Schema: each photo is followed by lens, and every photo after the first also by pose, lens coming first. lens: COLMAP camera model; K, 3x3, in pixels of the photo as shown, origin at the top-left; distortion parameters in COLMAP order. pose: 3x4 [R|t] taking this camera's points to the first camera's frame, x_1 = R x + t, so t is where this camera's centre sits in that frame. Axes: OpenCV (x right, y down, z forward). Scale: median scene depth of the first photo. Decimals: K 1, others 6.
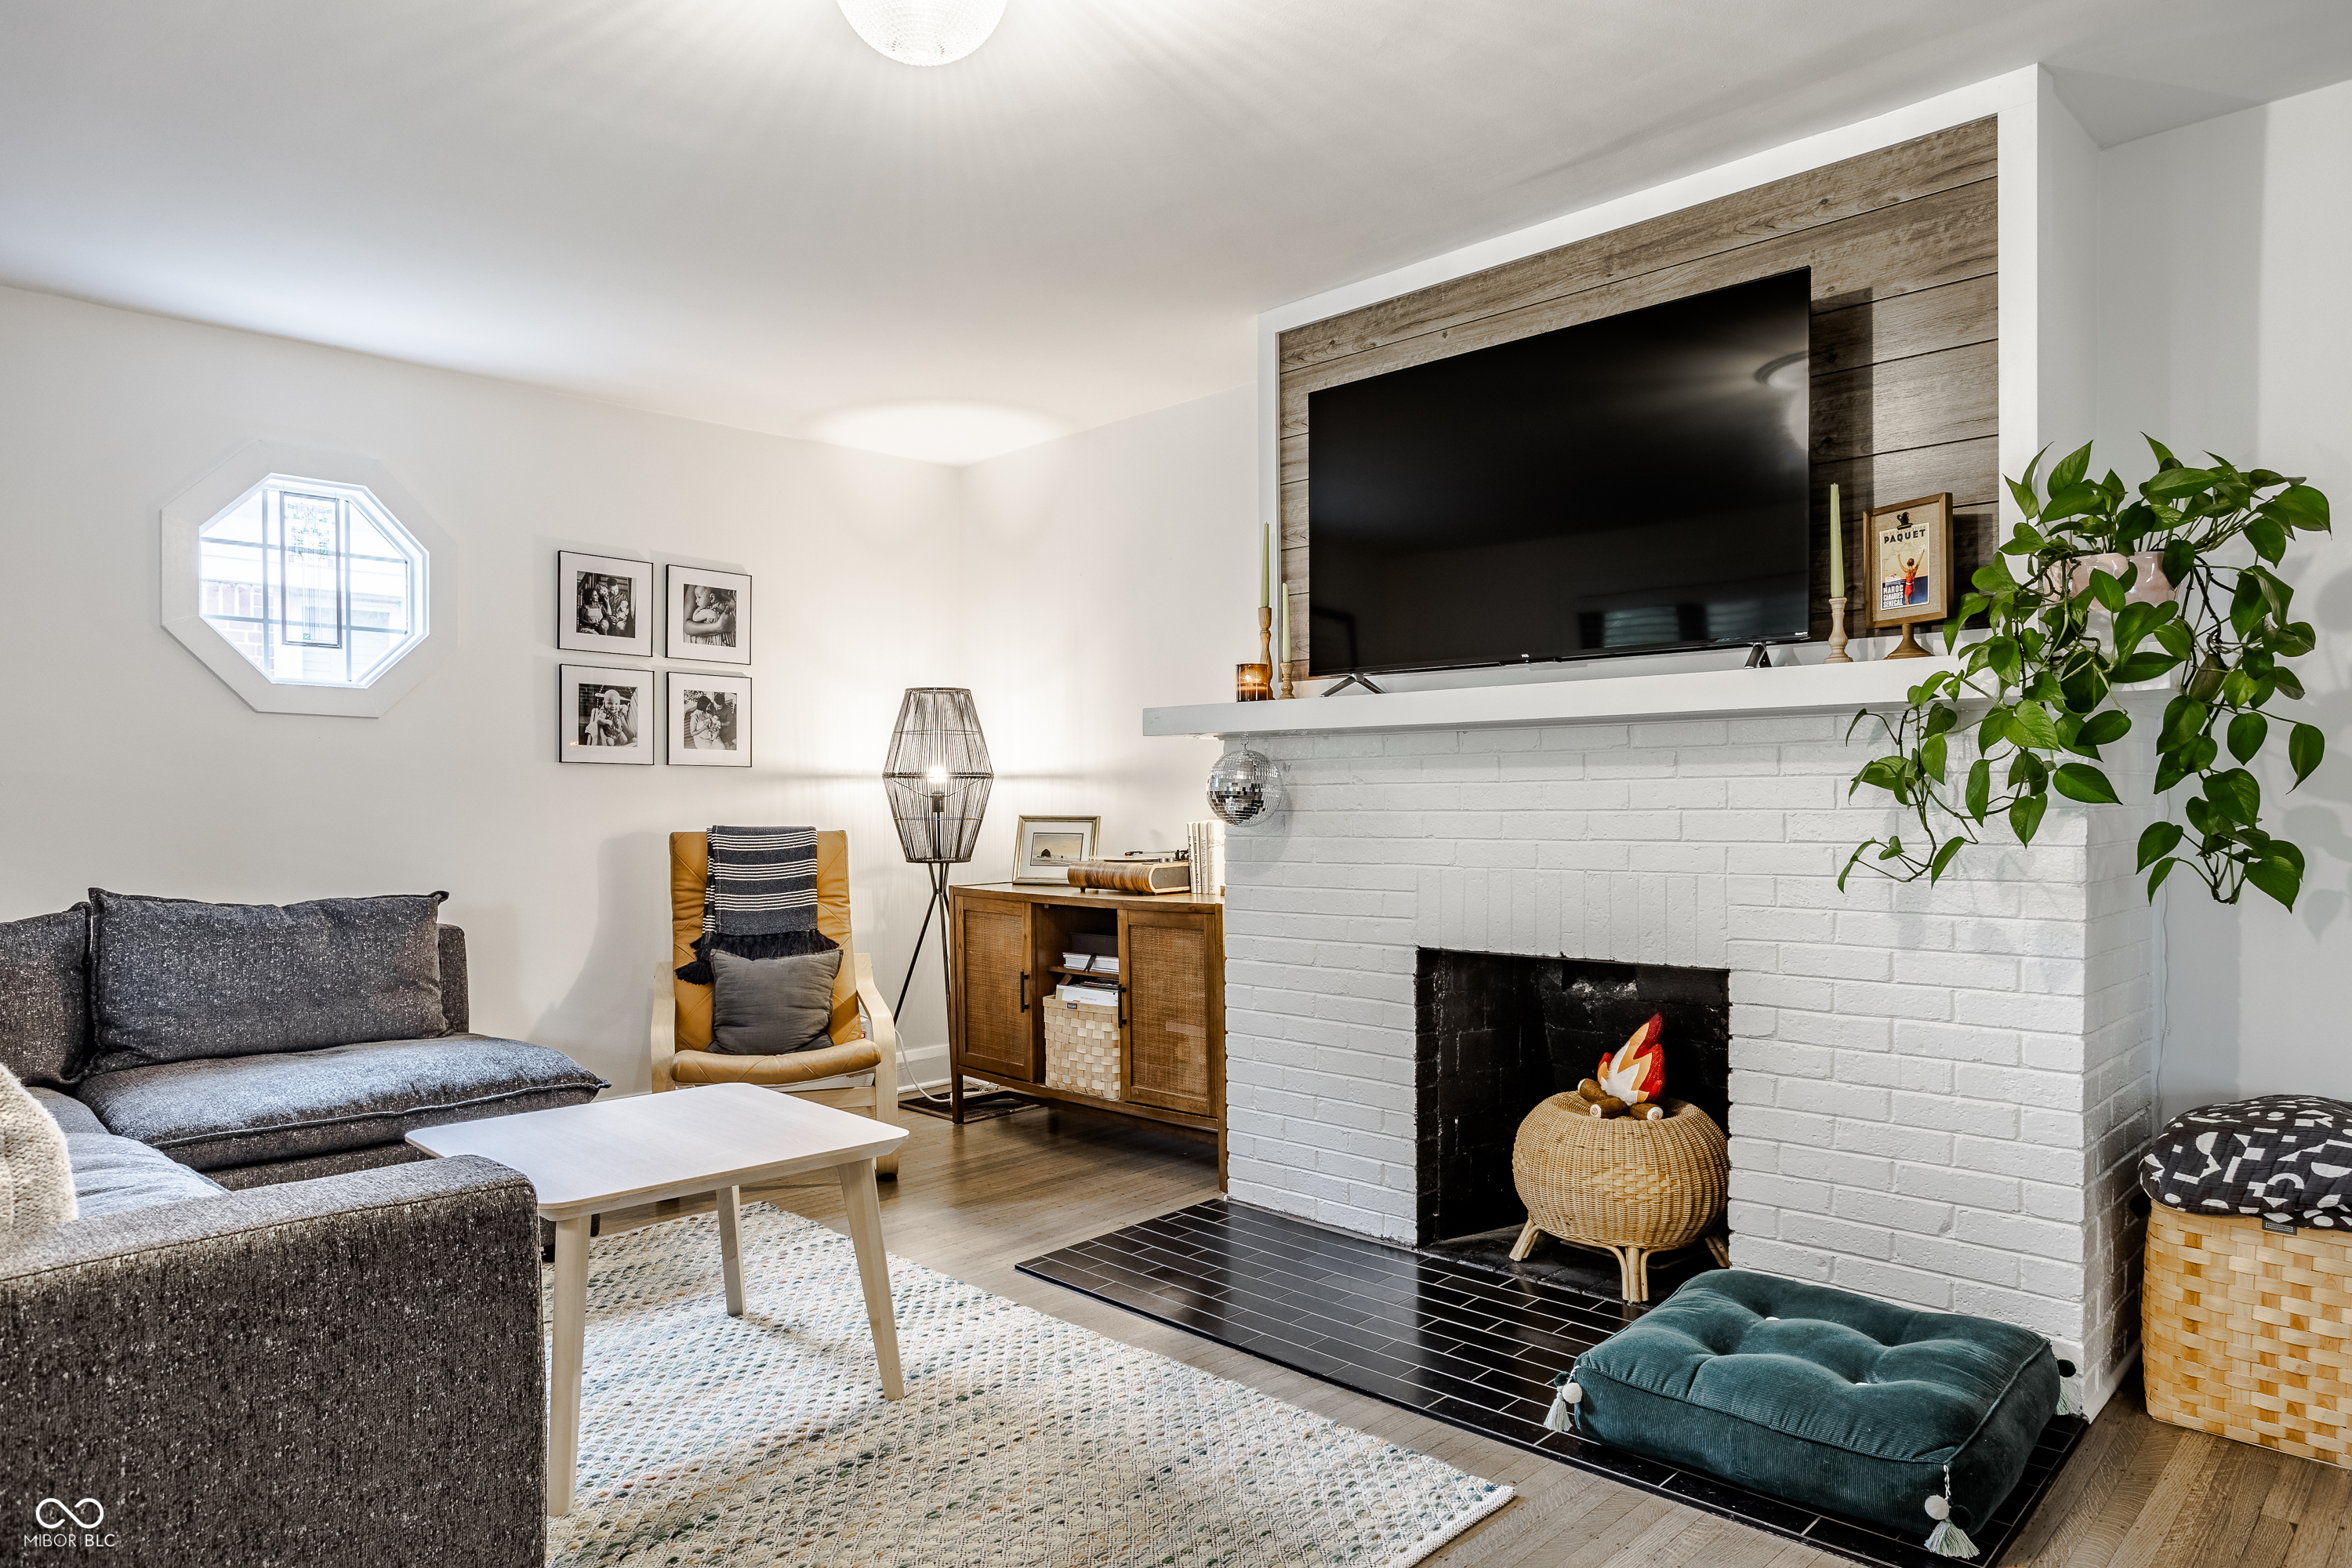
lens RADIAL K [[1450.9, 0, 1176.6], [0, 1450.9, 829.4], [0, 0, 1]] dist [-0.051351, 0.055259]
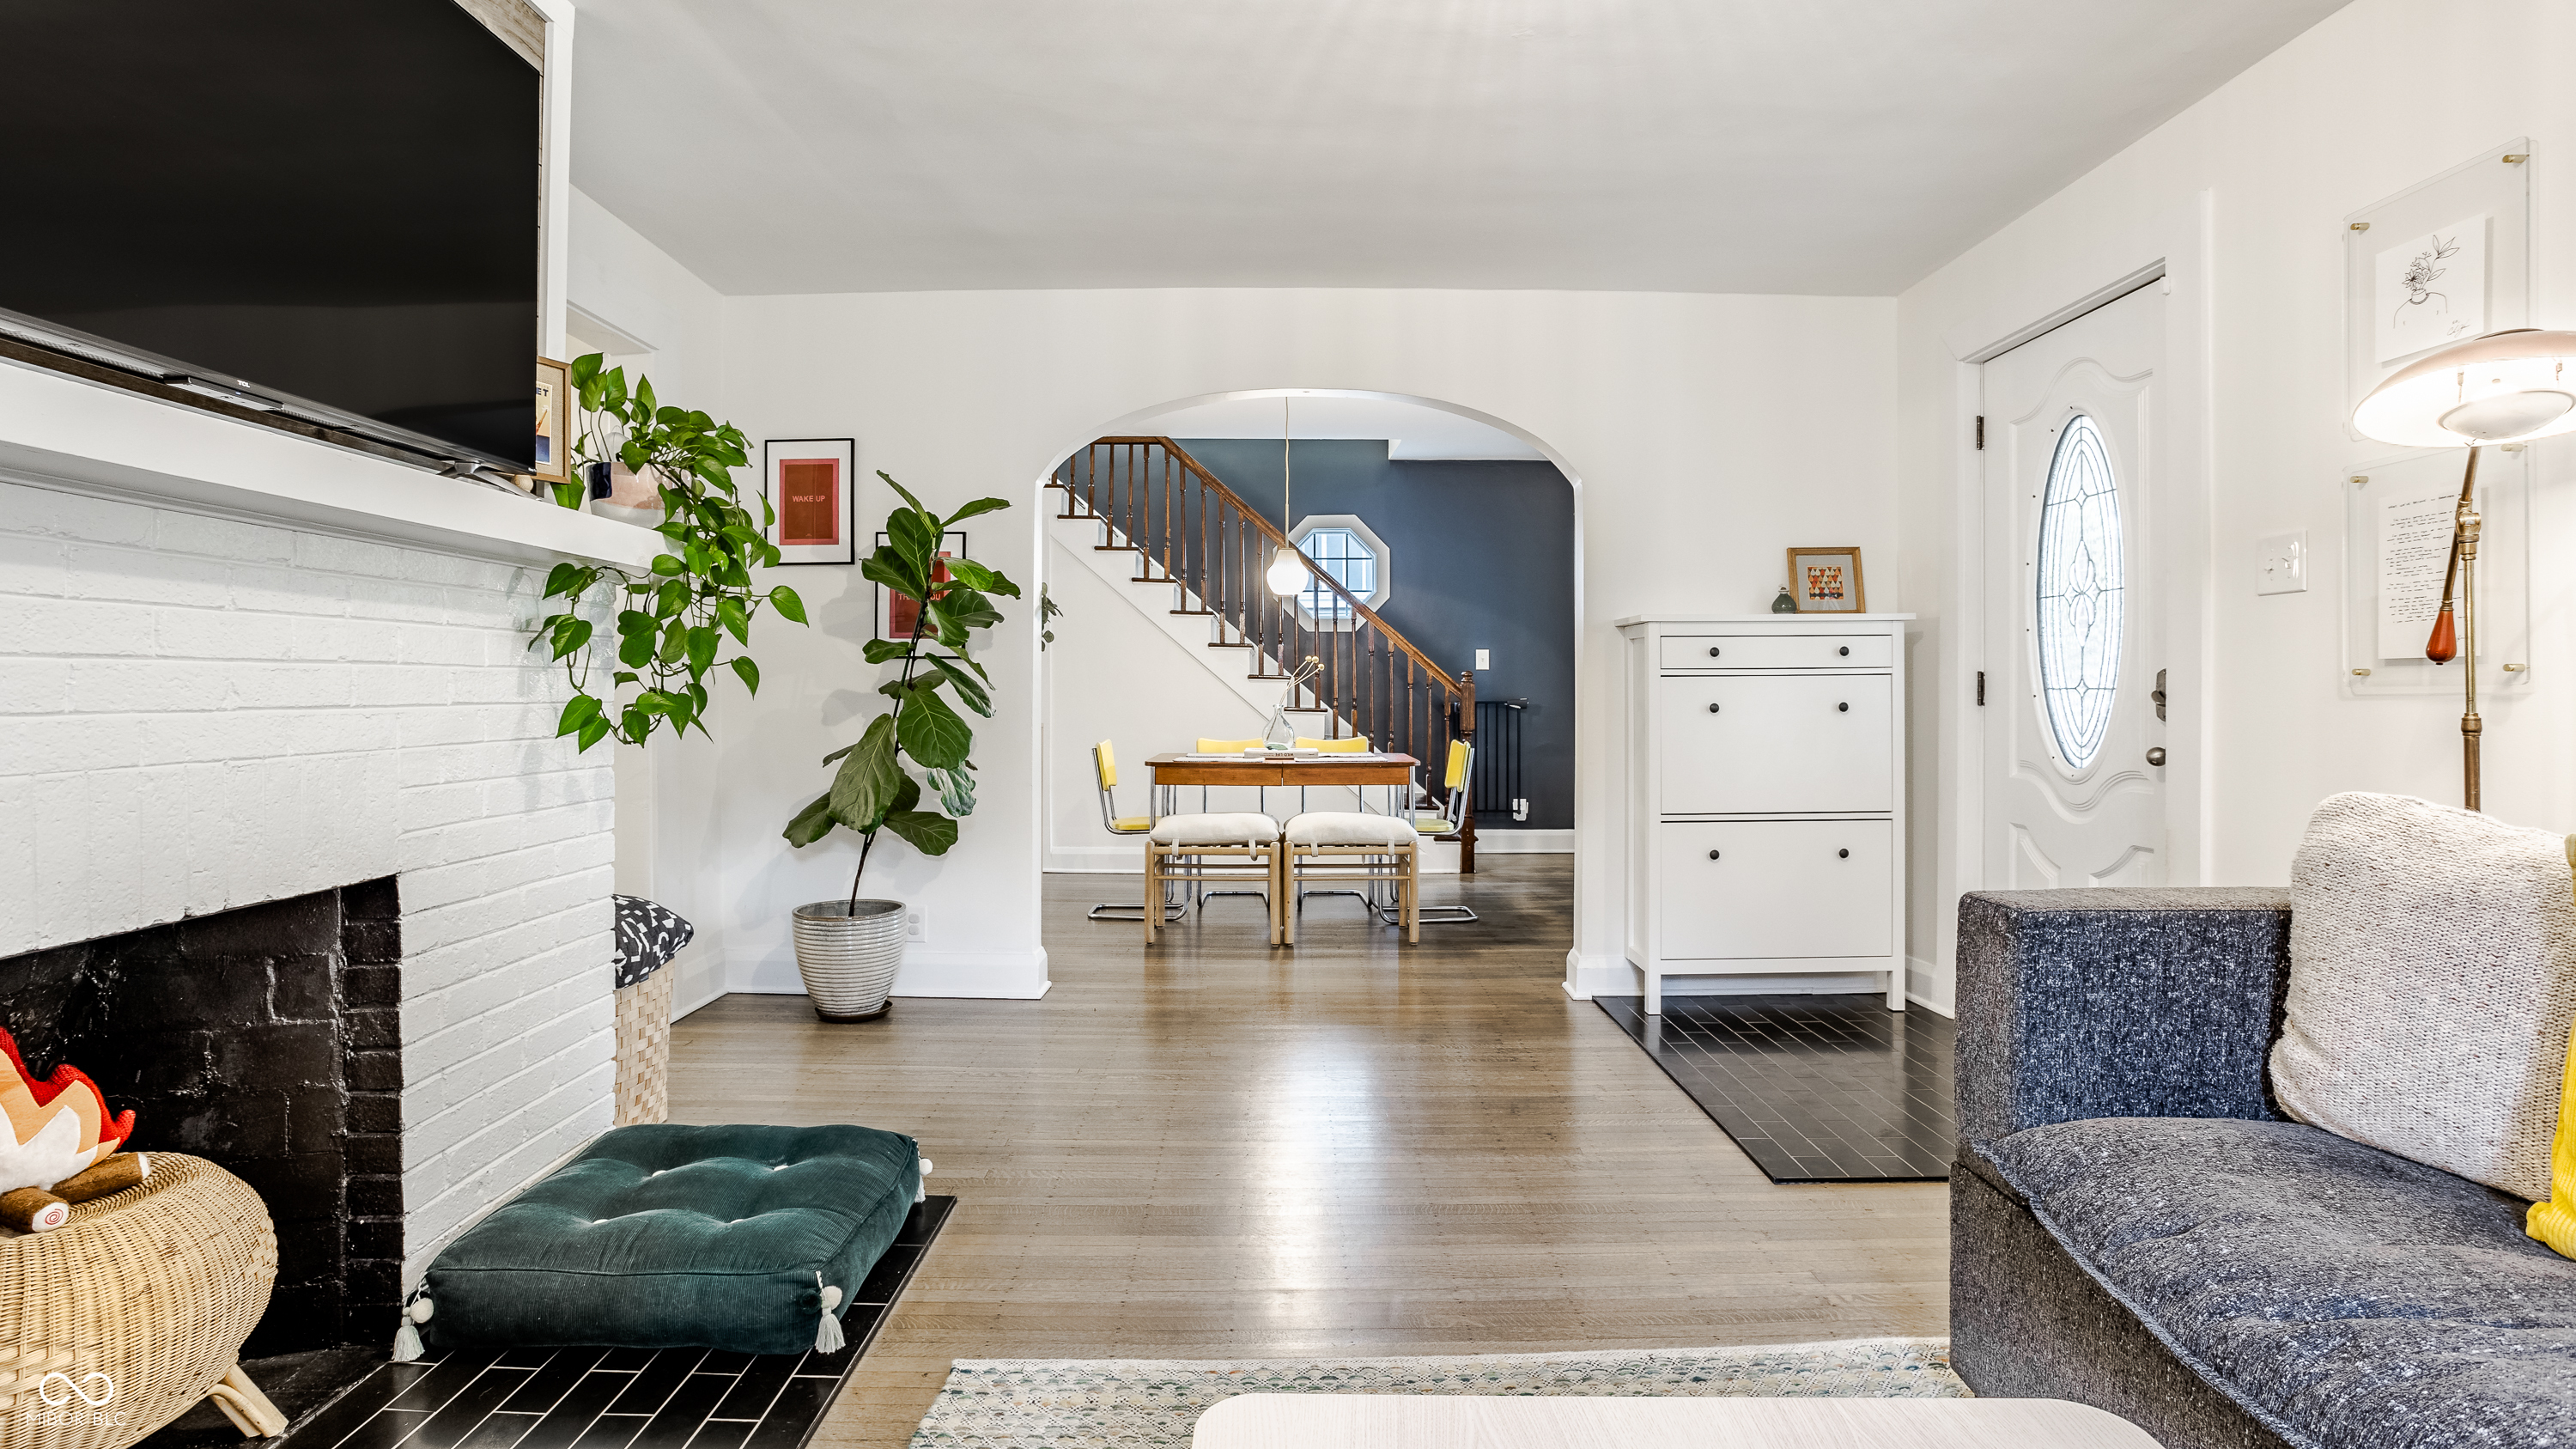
lens RADIAL K [[1276.7, 0, 1288.9], [0, 1276.7, 697.0], [0, 0, 1]] dist [0.000534, 0.000100]
pose [[-0.702000, 0.005291, 0.712157, -0.281672], [0.021494, 0.999674, 0.013761, 0.002815], [-0.711852, 0.024968, -0.701885, 0.742298]]
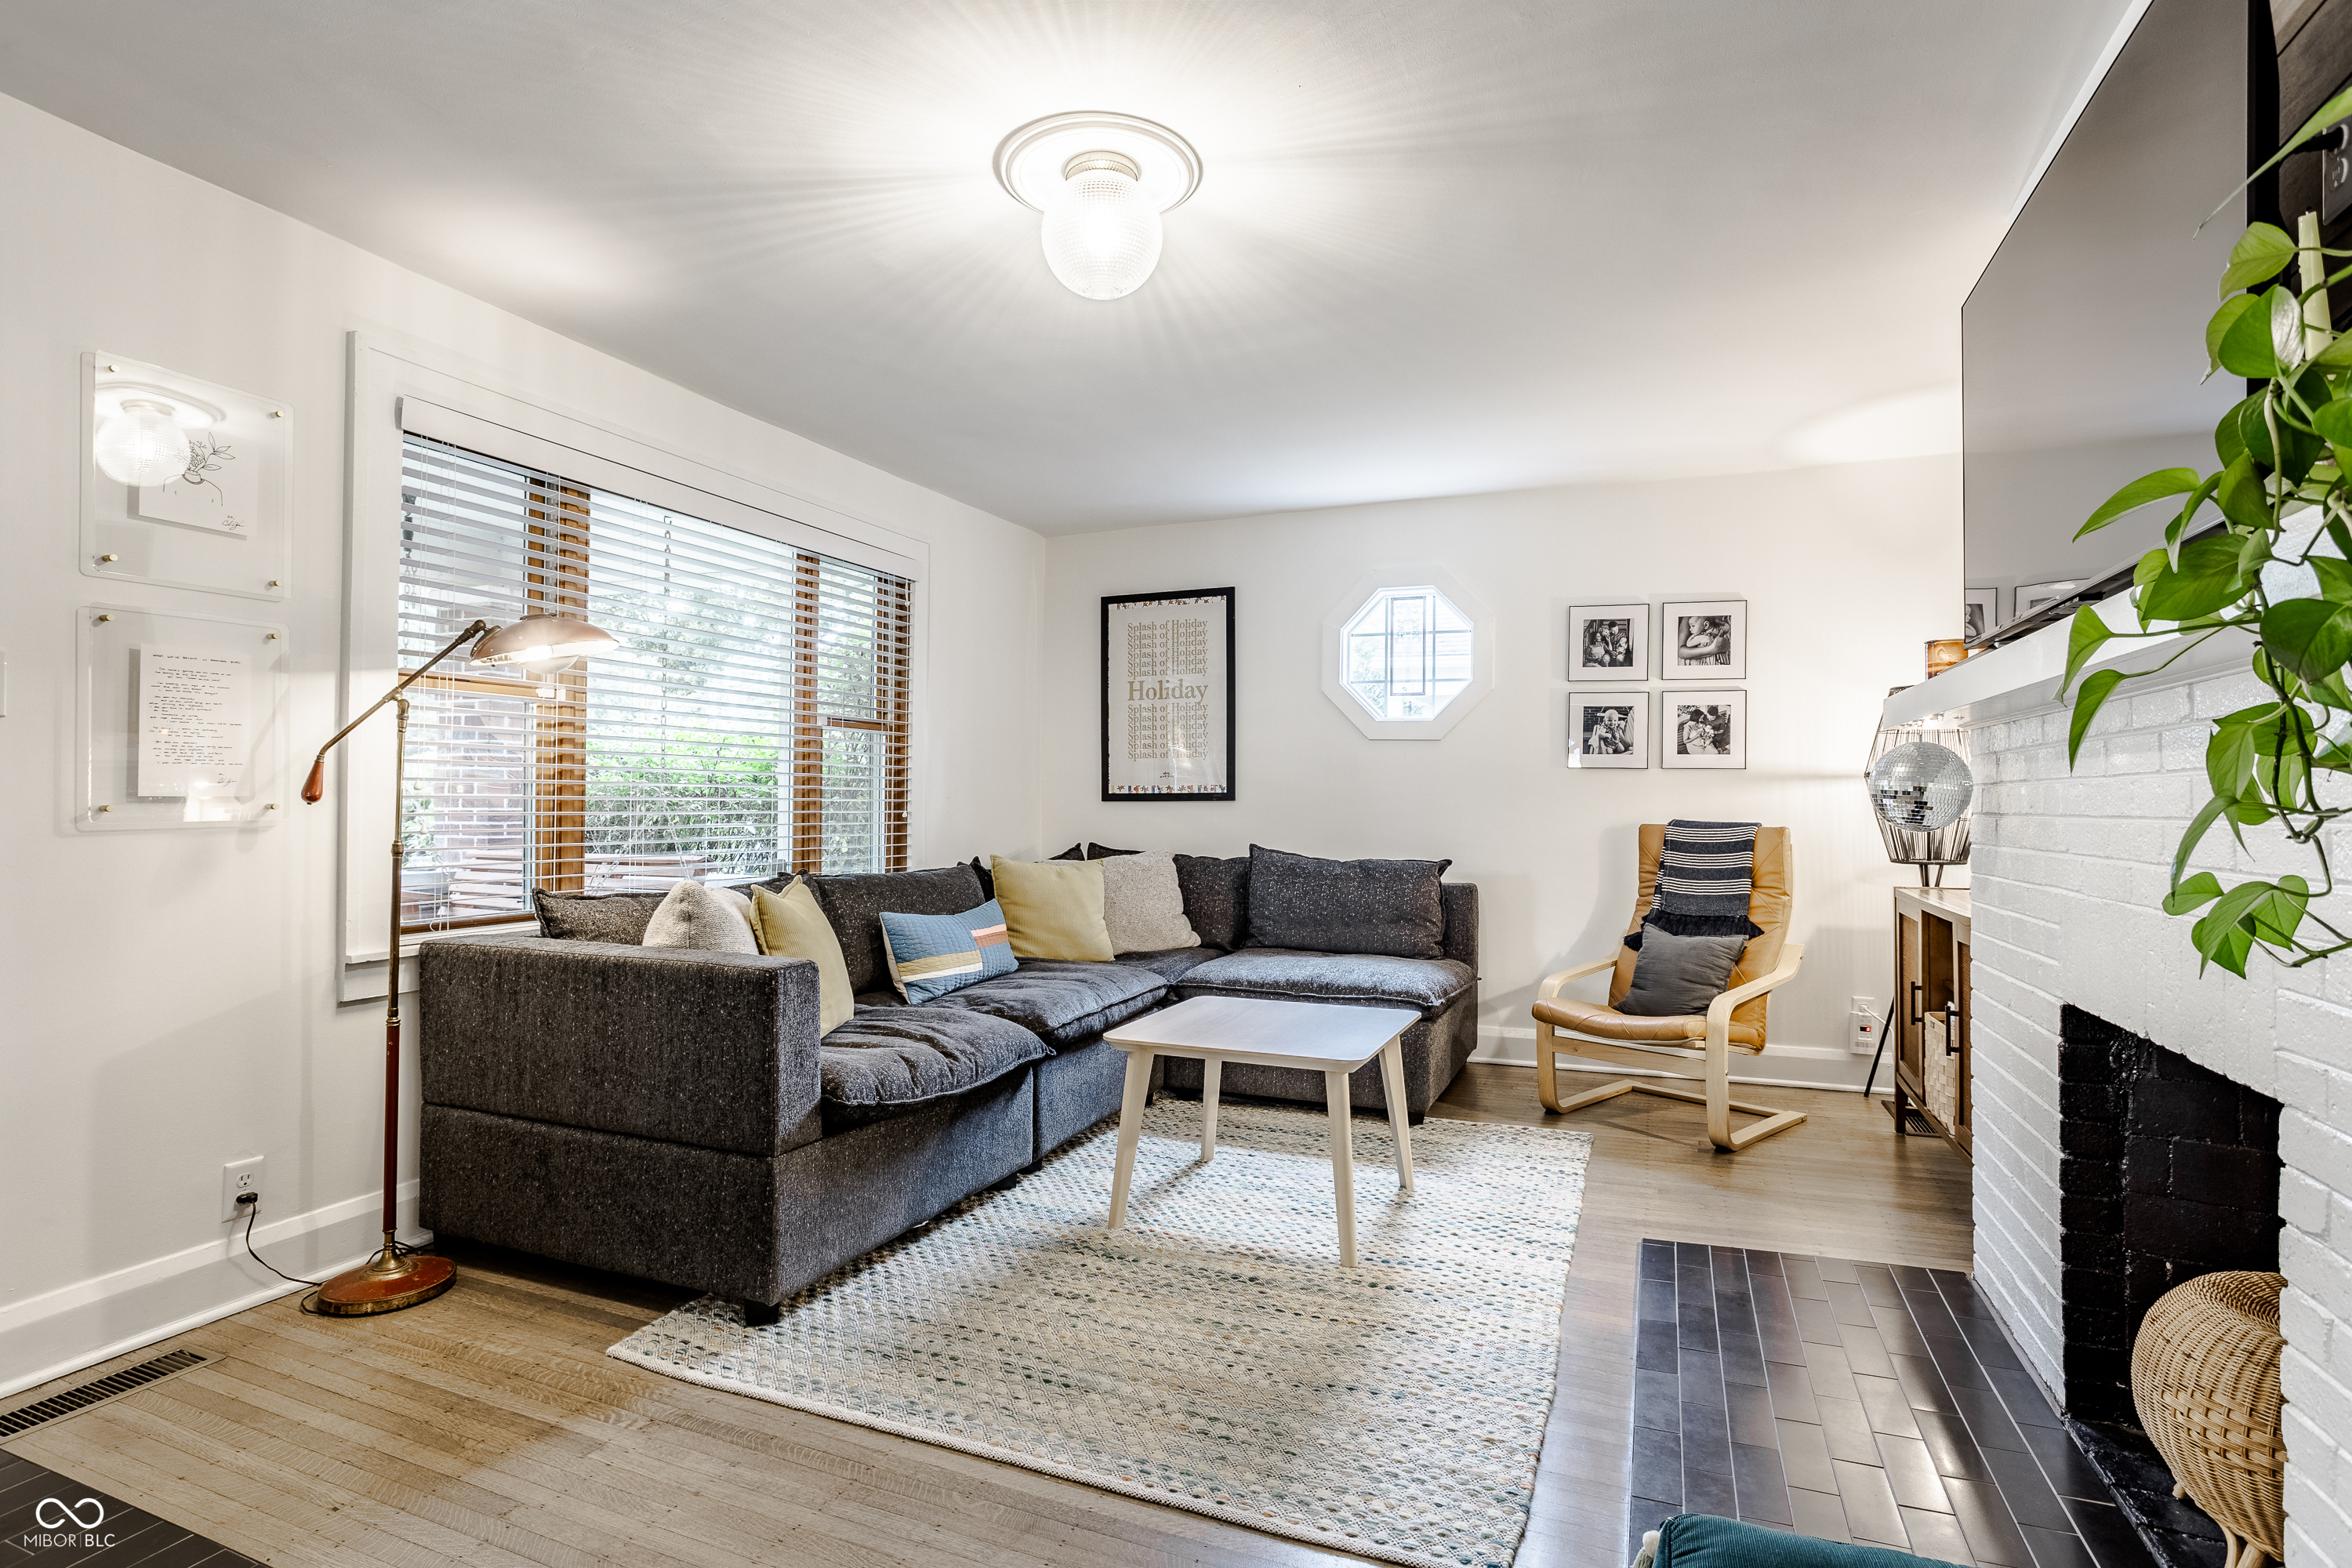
lens RADIAL K [[1175.8, 0, 1176.0], [0, 1175.8, 784.0], [0, 0, 1]] dist [-0.060835, 0.035240]
pose [[0.373919, -0.003451, -0.927455, 0.419202], [-0.027718, 0.999505, -0.014894, -0.006478], [0.927047, 0.031277, 0.373638, 0.275499]]
